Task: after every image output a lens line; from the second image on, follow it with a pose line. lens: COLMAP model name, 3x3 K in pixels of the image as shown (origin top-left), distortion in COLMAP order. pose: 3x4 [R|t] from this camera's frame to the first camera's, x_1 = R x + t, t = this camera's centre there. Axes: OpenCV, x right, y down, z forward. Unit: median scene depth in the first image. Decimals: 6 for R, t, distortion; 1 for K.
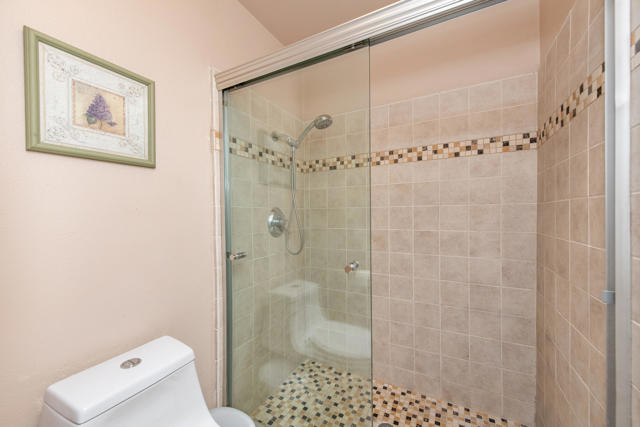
lens RADIAL K [[252.4, 0, 319.1], [0, 252.4, 215.5], [0, 0, 1]] dist [0.011583, -0.002402]
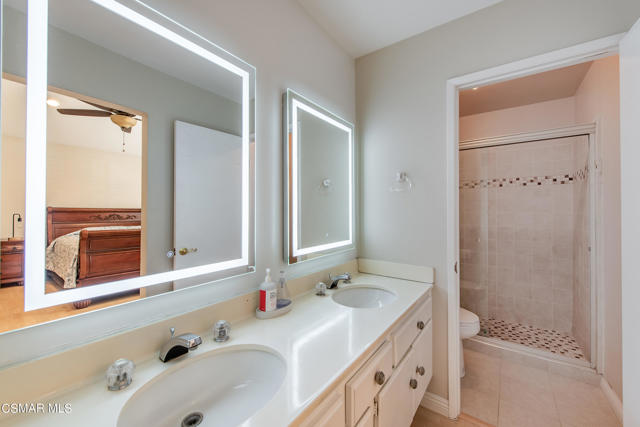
lens RADIAL K [[252.4, 0, 321.2], [0, 252.4, 210.2], [0, 0, 1]] dist [0.011583, -0.002402]
pose [[0.986117, 0.011569, -0.165651, -0.588460], [-0.014193, 0.999792, -0.014666, -0.009944], [0.165447, 0.016813, 0.986075, -1.028685]]
